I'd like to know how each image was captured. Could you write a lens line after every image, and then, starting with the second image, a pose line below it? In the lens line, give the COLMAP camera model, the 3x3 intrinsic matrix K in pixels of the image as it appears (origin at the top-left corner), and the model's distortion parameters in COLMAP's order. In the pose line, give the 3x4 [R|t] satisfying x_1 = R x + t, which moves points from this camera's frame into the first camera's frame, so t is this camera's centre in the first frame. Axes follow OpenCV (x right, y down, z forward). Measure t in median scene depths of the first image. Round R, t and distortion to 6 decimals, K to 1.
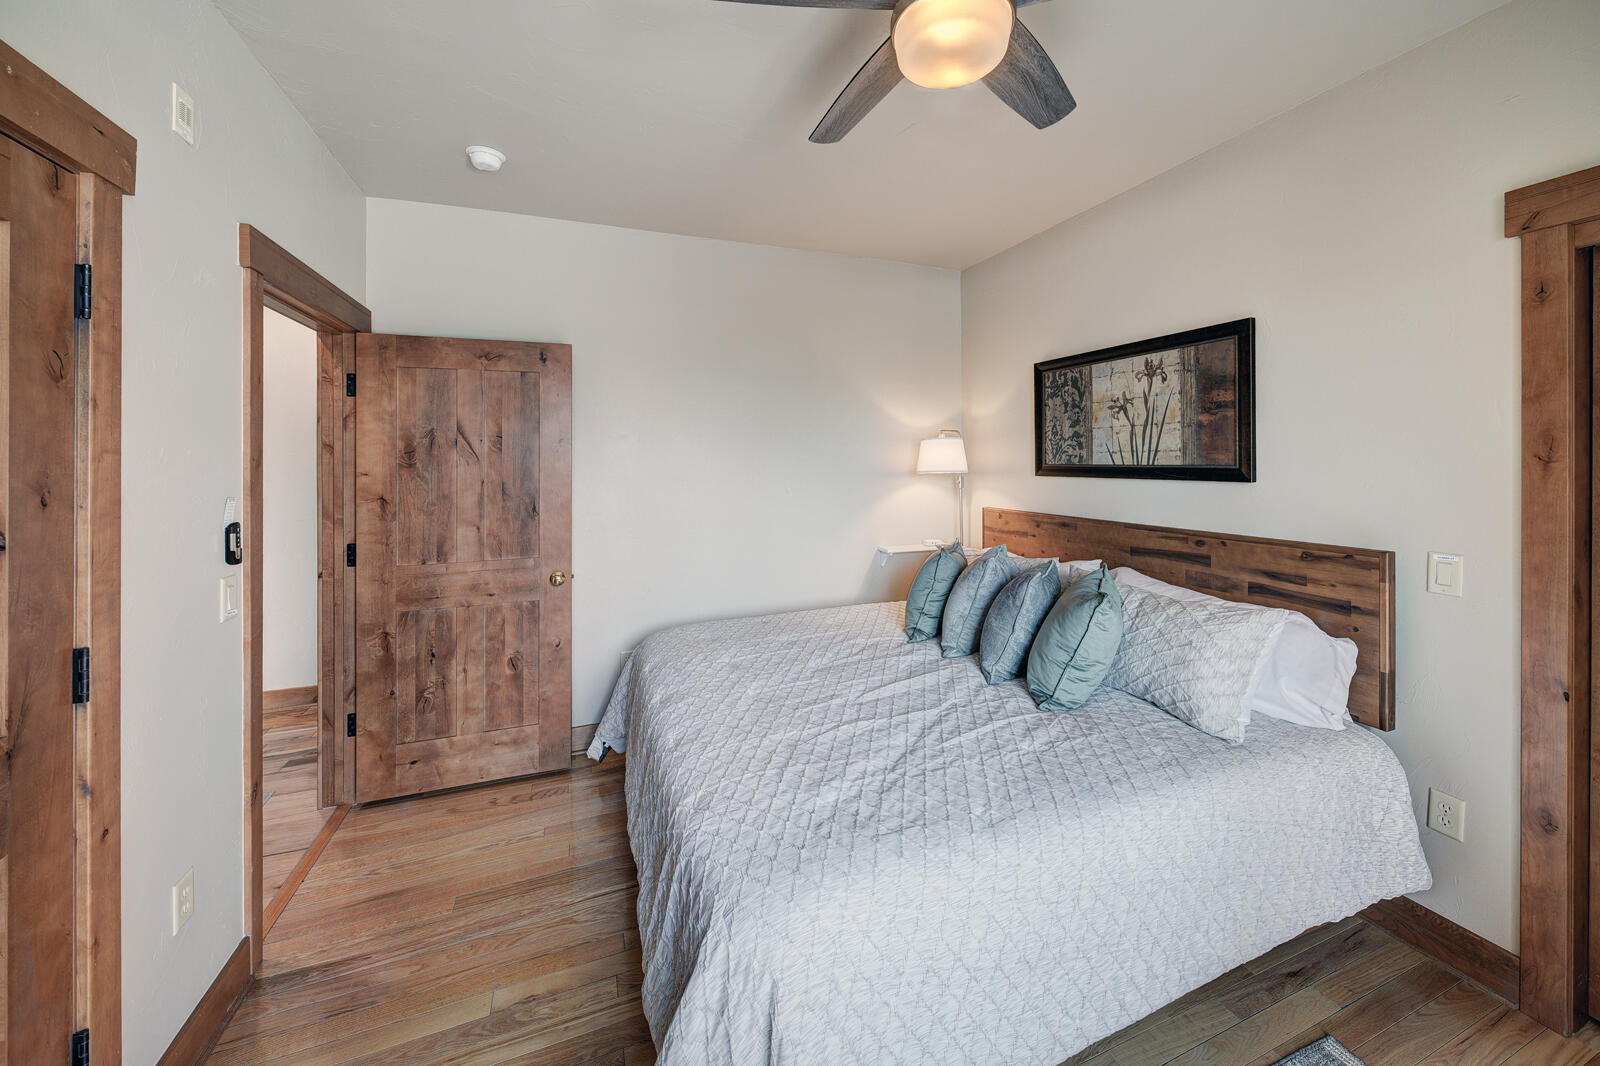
lens RADIAL K [[589.1, 0, 808.1], [0, 589.1, 459.3], [0, 0, 1]] dist [-0.001198, -0.000137]
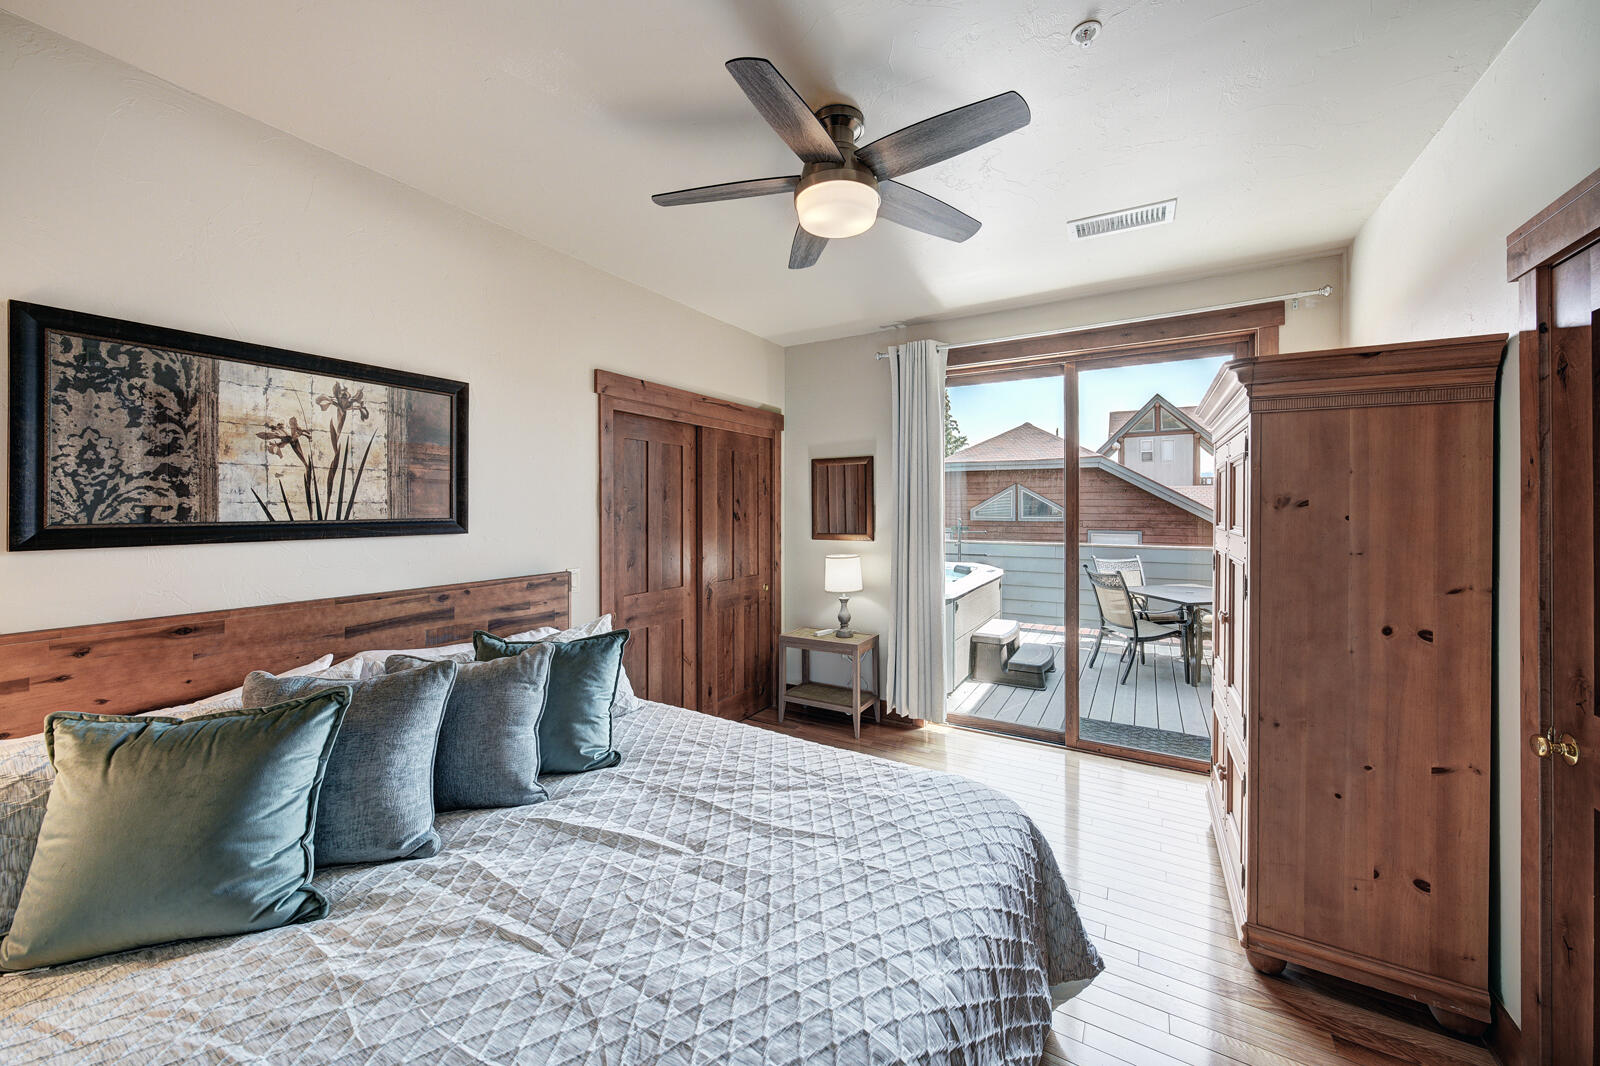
lens RADIAL K [[591.8, 0, 806.3], [0, 591.8, 509.8], [0, 0, 1]] dist [-0.000899, -0.000064]
pose [[-0.623458, 0.006811, 0.781827, -0.427184], [0.007392, 0.999969, -0.002817, 0.002894], [-0.781822, 0.004023, -0.623489, 1.014873]]
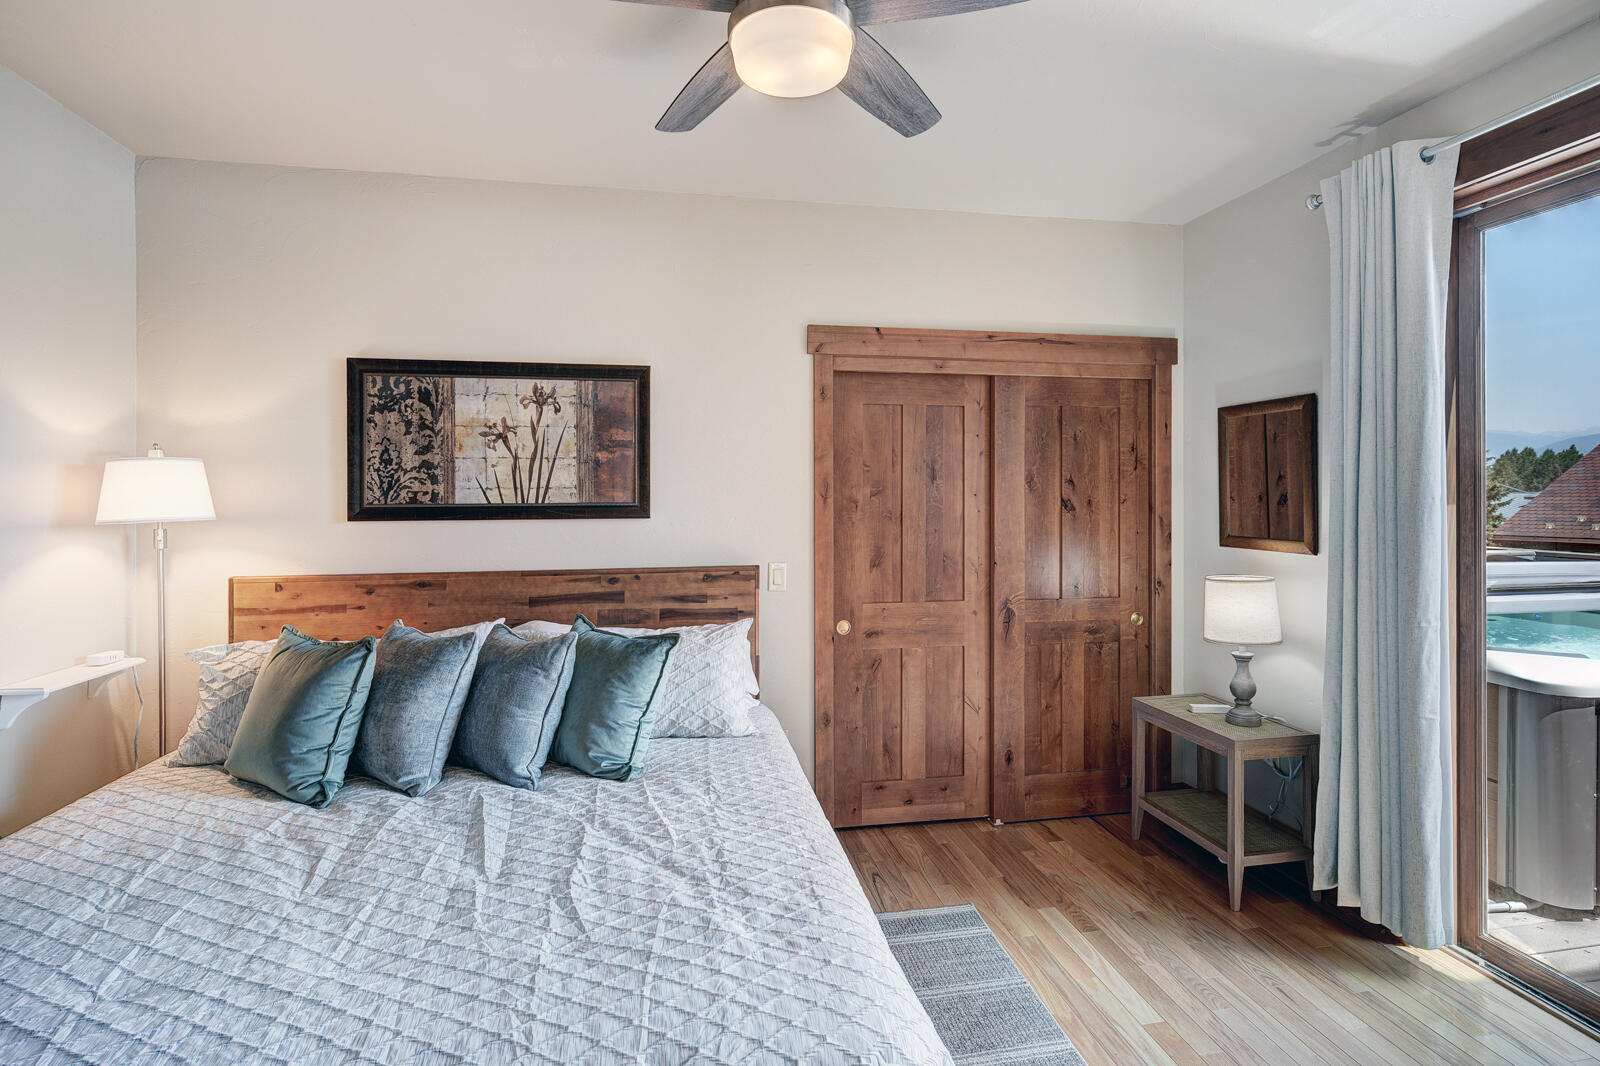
lens RADIAL K [[787.5, 0, 796.4], [0, 787.5, 496.6], [0, 0, 1]] dist [0.002001, -0.000275]
pose [[0.187883, 0.001577, 0.982190, -0.526500], [0.001358, 0.999997, -0.001866, 0.002182], [-0.982191, 0.001685, 0.187880, 0.393616]]
